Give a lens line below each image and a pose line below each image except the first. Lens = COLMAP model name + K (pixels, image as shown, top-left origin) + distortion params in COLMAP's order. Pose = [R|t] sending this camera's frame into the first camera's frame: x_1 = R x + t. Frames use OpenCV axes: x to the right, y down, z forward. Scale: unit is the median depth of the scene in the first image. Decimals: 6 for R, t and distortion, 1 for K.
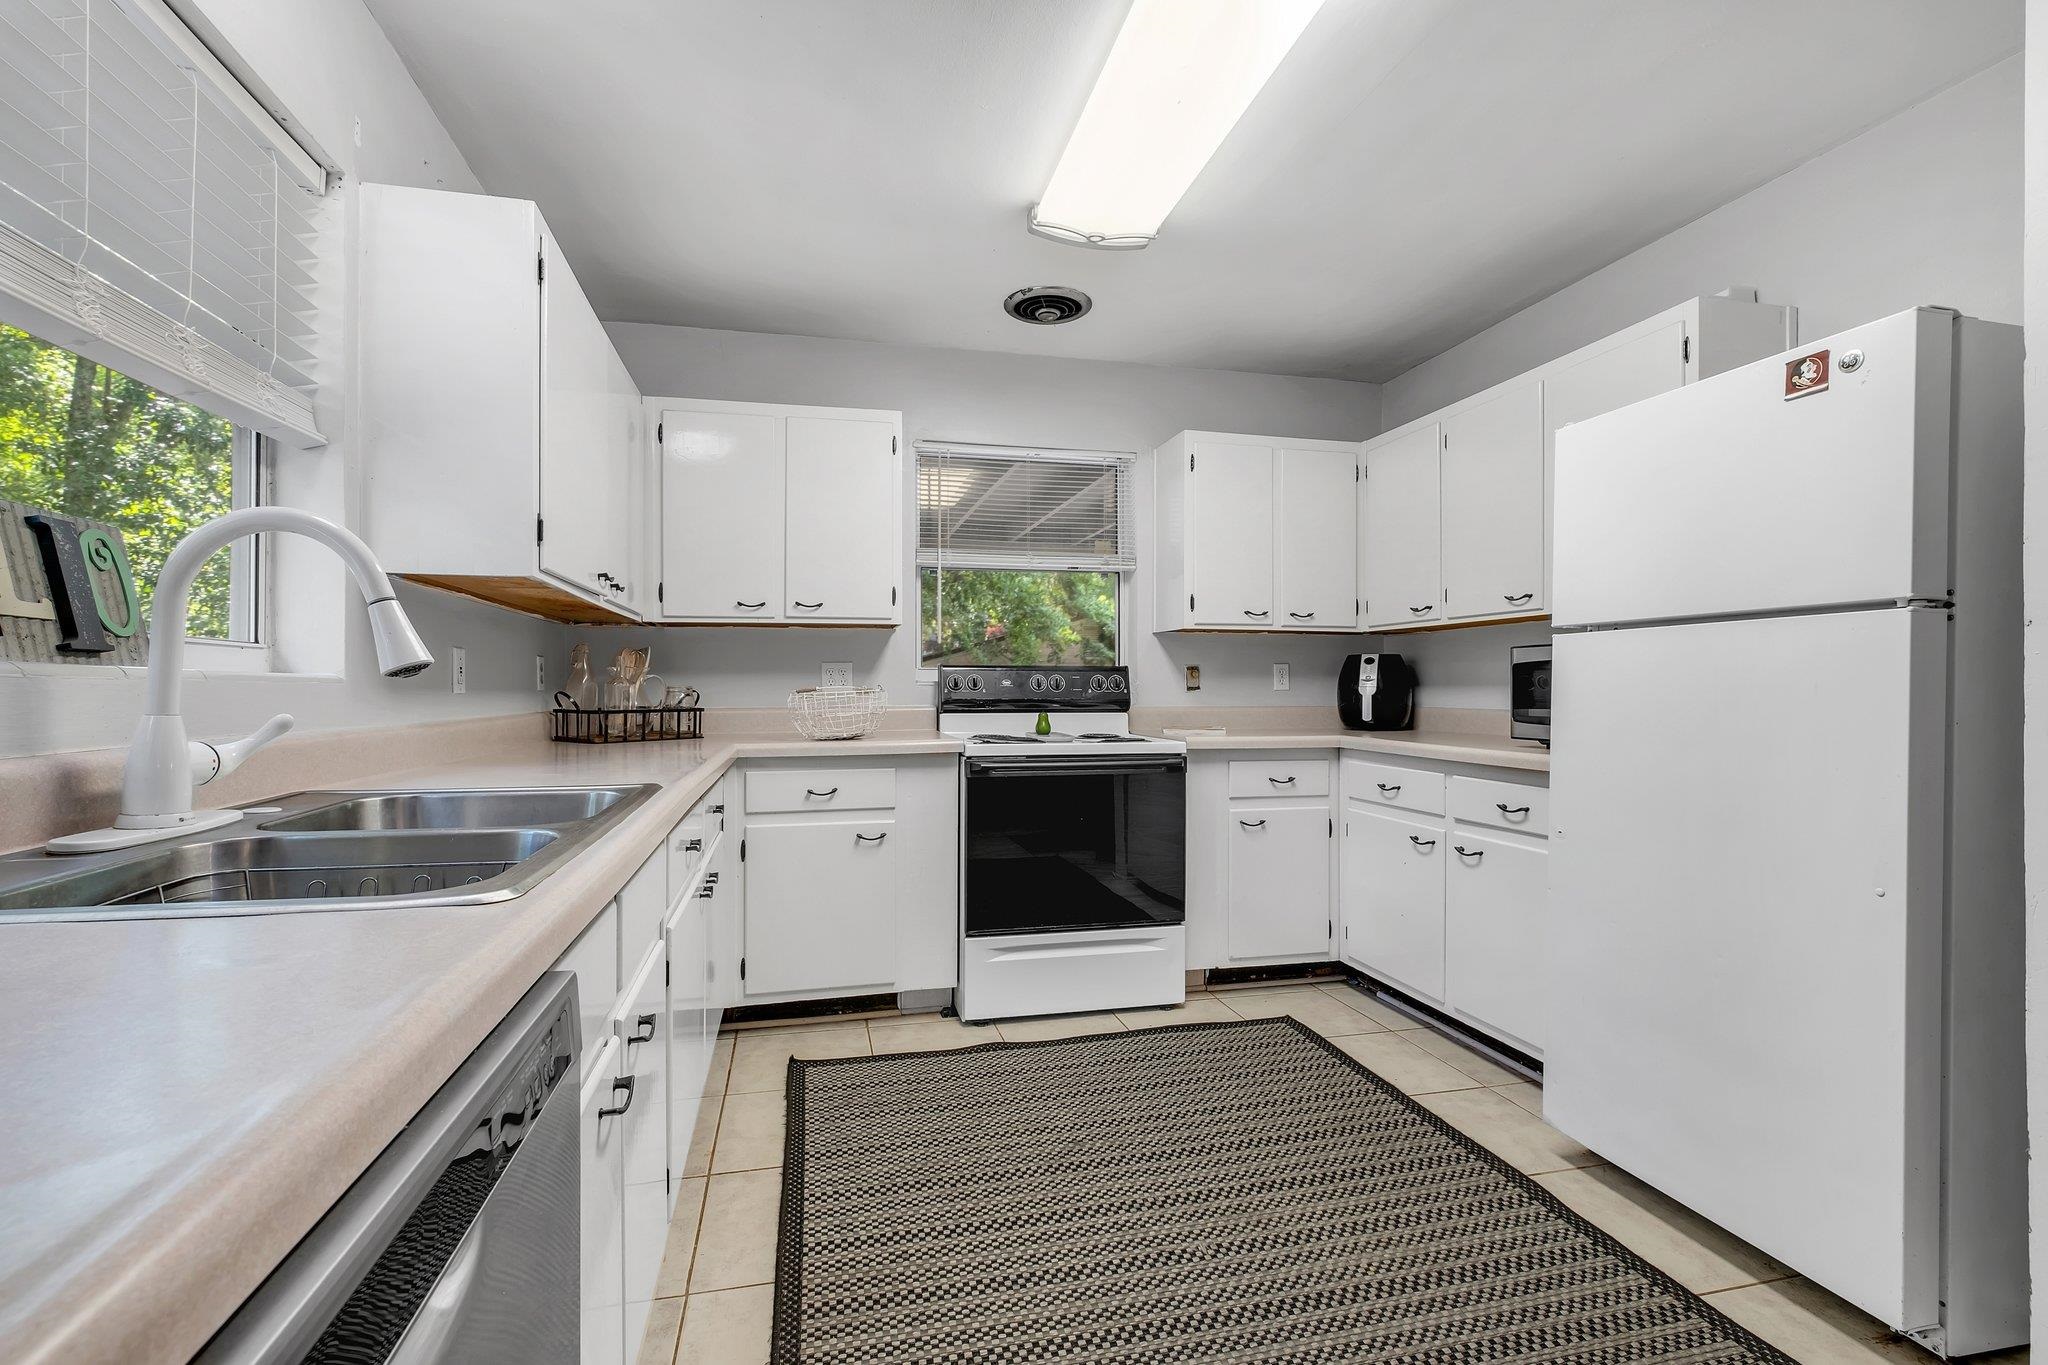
lens RADIAL K [[894.8, 0, 1021.9], [0, 894.8, 679.0], [0, 0, 1]] dist [-0.006608, 0.000980]
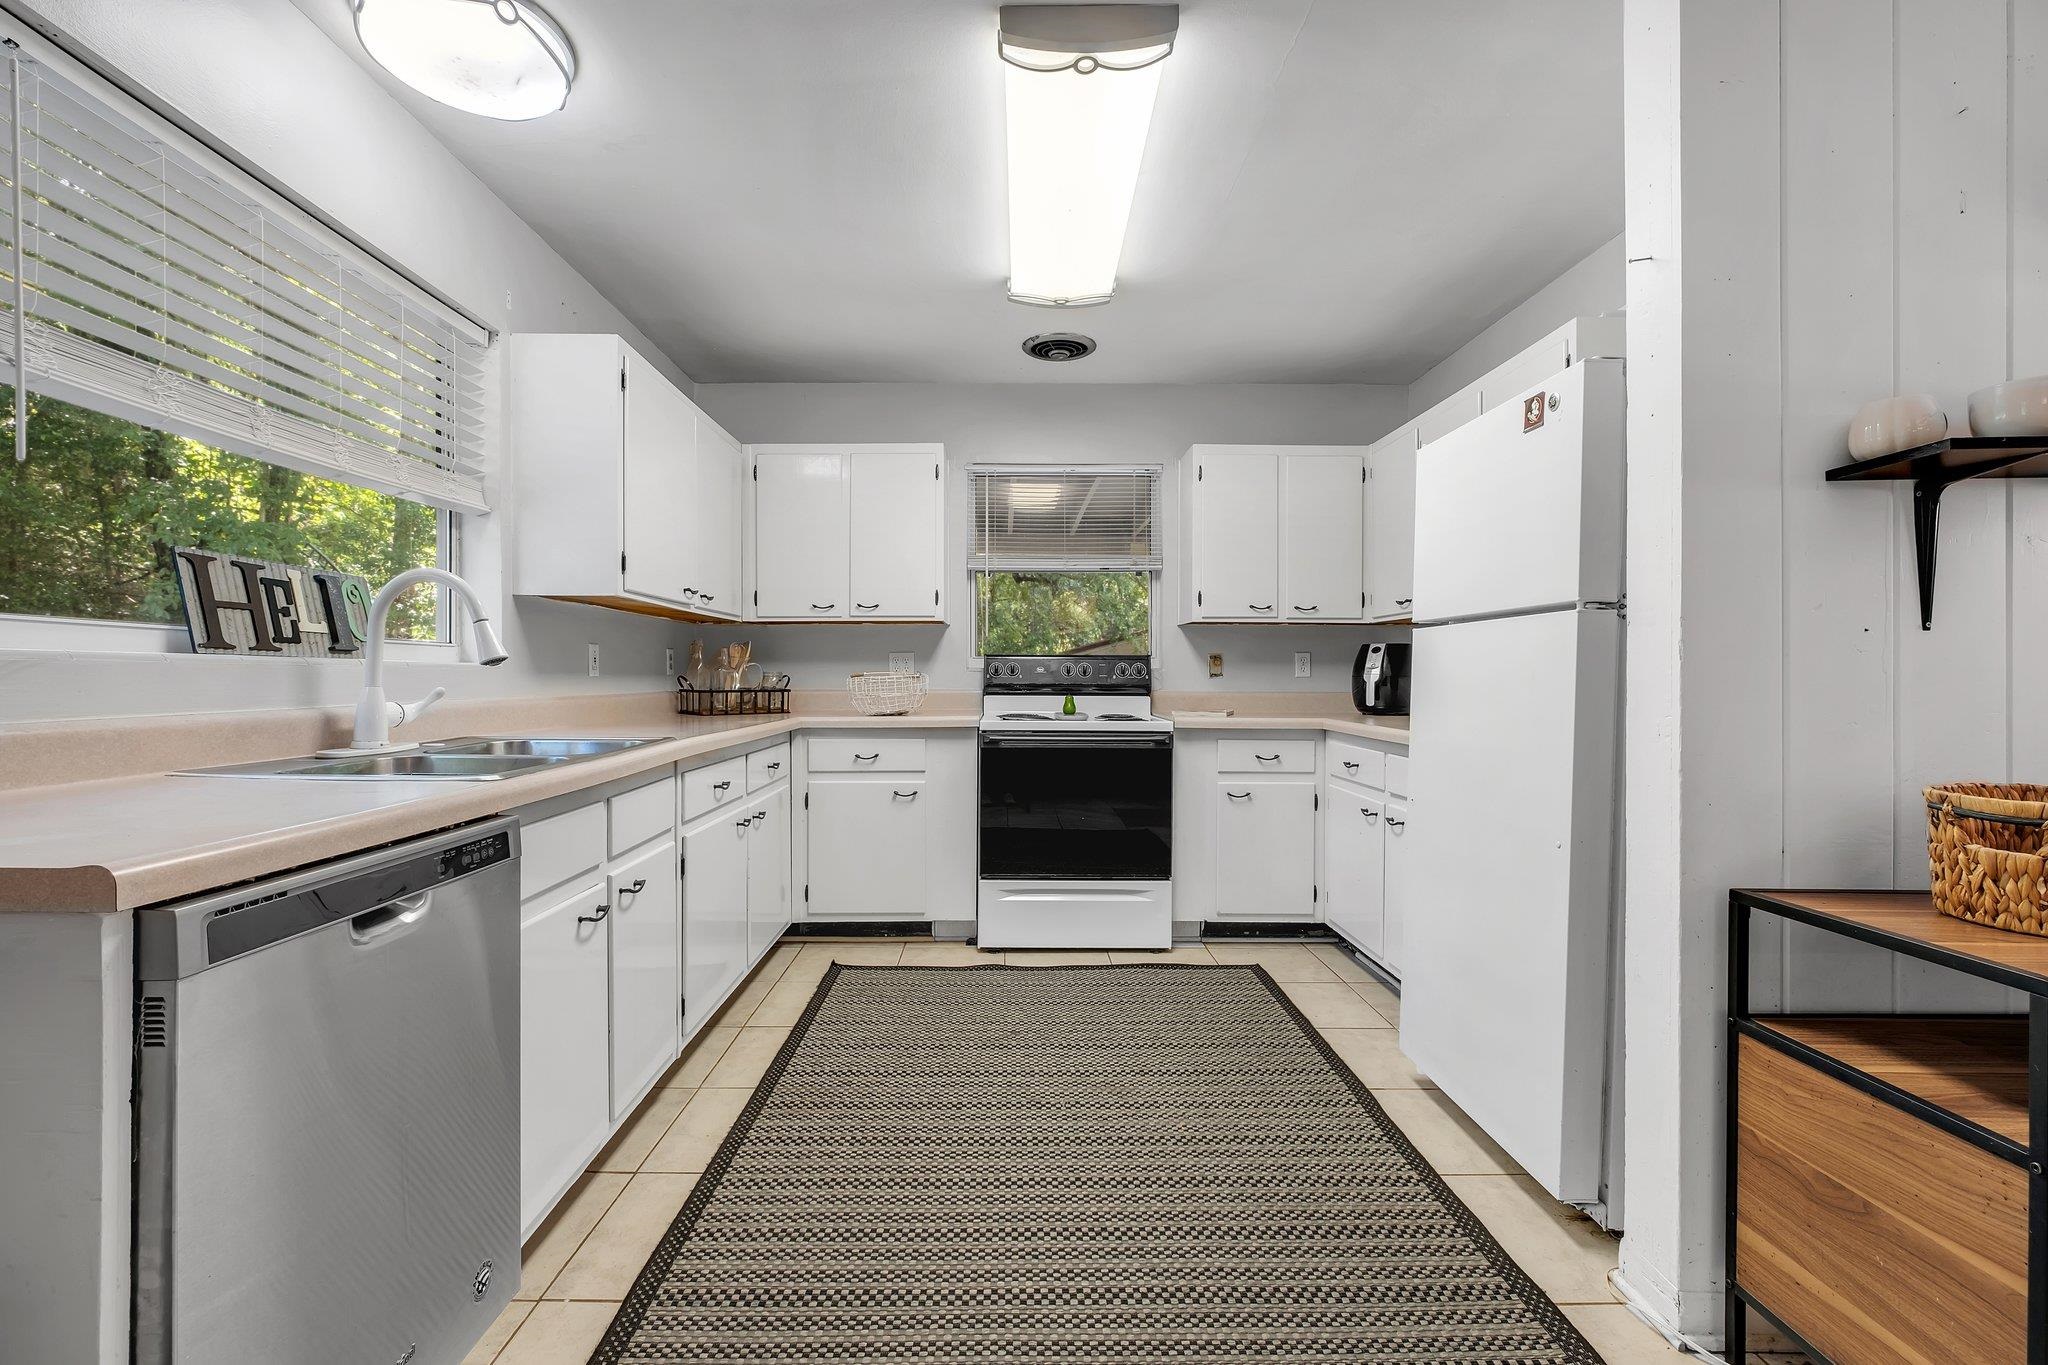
lens RADIAL K [[894.8, 0, 1017.1], [0, 894.8, 679.0], [0, 0, 1]] dist [-0.006608, 0.000980]
pose [[0.975024, 0.004264, -0.222060, 0.262056], [-0.000957, 0.999887, 0.014998, -0.001388], [0.222099, -0.014411, 0.974918, -0.174193]]
